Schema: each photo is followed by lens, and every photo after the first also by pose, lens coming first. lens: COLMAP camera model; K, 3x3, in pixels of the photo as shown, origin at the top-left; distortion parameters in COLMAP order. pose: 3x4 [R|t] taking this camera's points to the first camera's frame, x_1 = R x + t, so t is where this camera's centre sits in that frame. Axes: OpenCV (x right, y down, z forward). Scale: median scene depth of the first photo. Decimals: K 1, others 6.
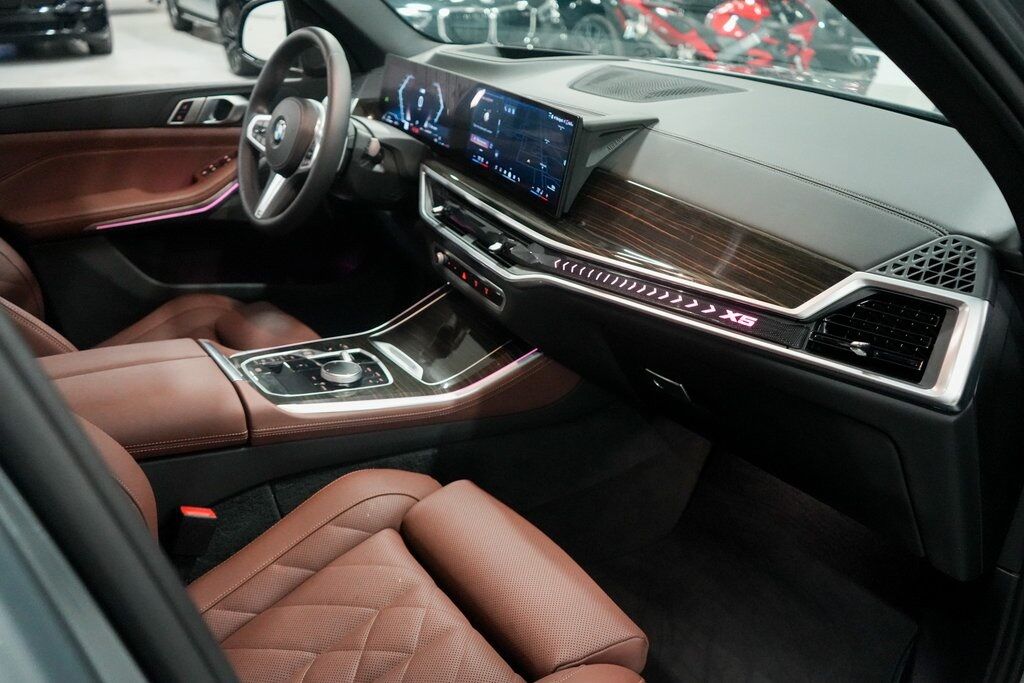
lens RADIAL K [[885.9, 0, 512.0], [0, 885.9, 341.5], [0, 0, 1]] dist [-0.002488, 0.000014]
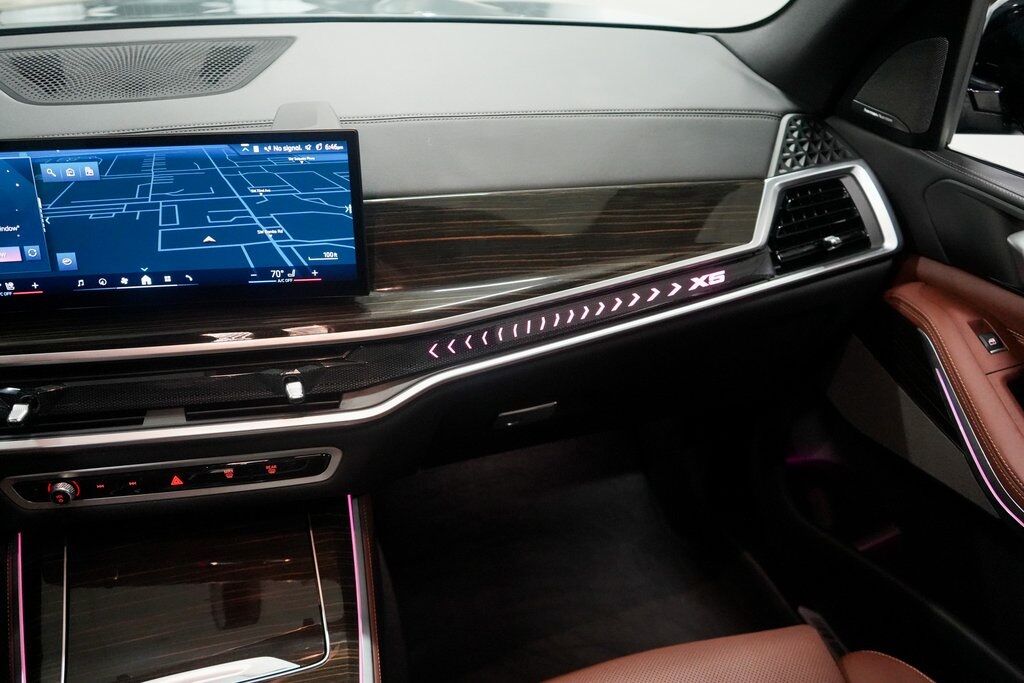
lens RADIAL K [[920.3, 0, 512.0], [0, 920.3, 341.5], [0, 0, 1]] dist [0.006669, -0.004274]
pose [[0.302439, -0.483687, 0.821327, -0.408028], [0.389738, 0.849110, 0.356534, -0.264049], [-0.869847, 0.212272, 0.445316, 0.546819]]
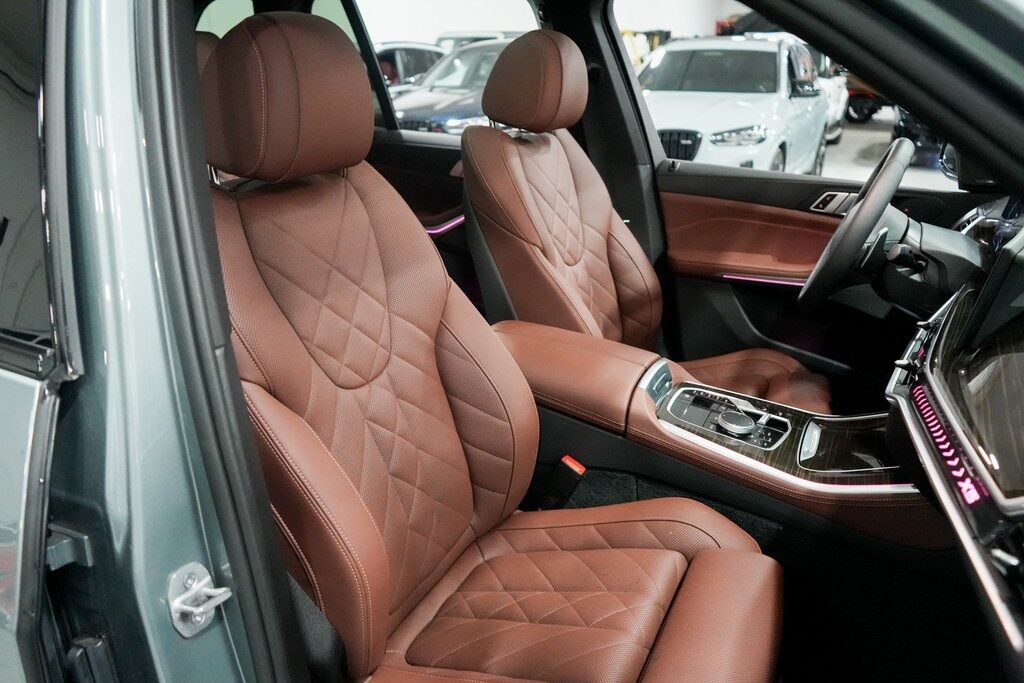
lens RADIAL K [[840.7, 0, 512.0], [0, 840.7, 341.5], [0, 0, 1]] dist [-0.006042, -0.006815]
pose [[0.505291, 0.284796, -0.814599, 0.456313], [-0.370088, 0.924272, 0.093576, -0.050291], [0.779561, 0.254190, 0.572426, 0.116805]]
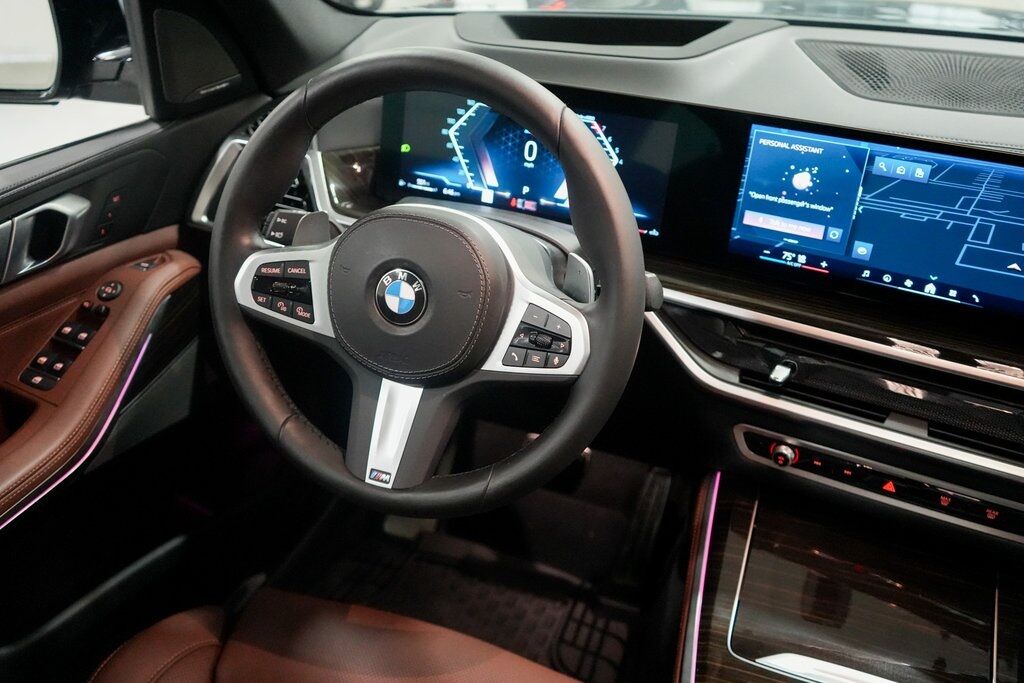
lens RADIAL K [[920.3, 0, 512.0], [0, 920.3, 341.5], [0, 0, 1]] dist [0.006669, -0.004274]
pose [[0.826416, -0.285771, 0.485152, -0.488540], [0.231270, 0.957874, 0.170271, -0.305816], [-0.513372, -0.028514, 0.857692, 0.629078]]
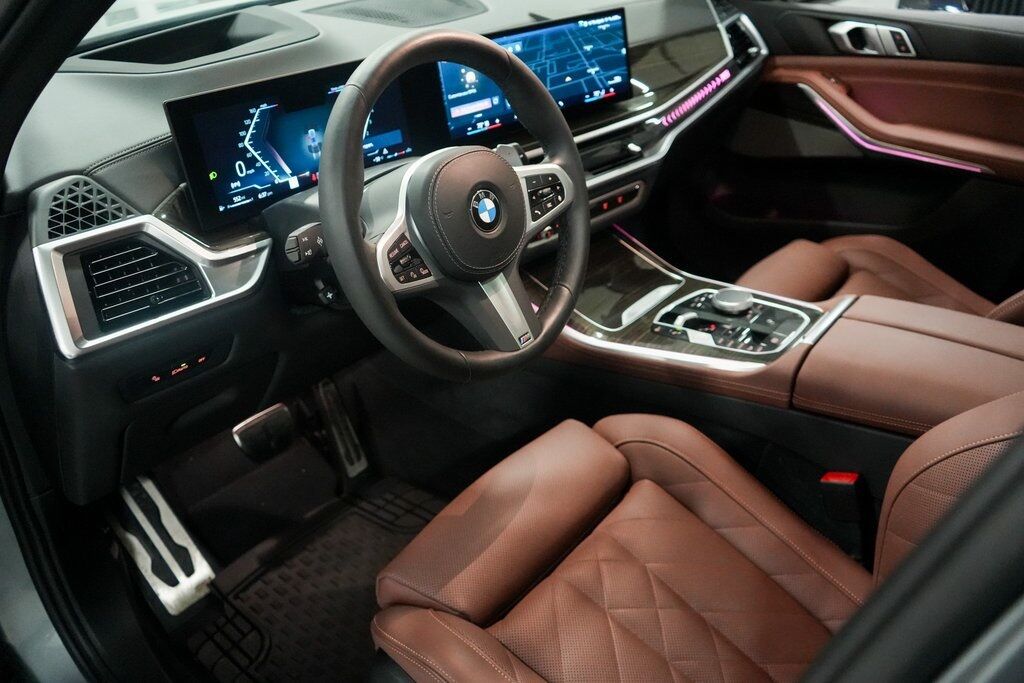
lens RADIAL K [[828.2, 0, 512.0], [0, 828.2, 341.5], [0, 0, 1]] dist [0.000595, 0.005144]
pose [[-0.273475, -0.518150, 0.810390, -0.840636], [0.403824, 0.702815, 0.585643, -0.540937], [-0.873005, 0.487414, 0.017039, 1.111661]]
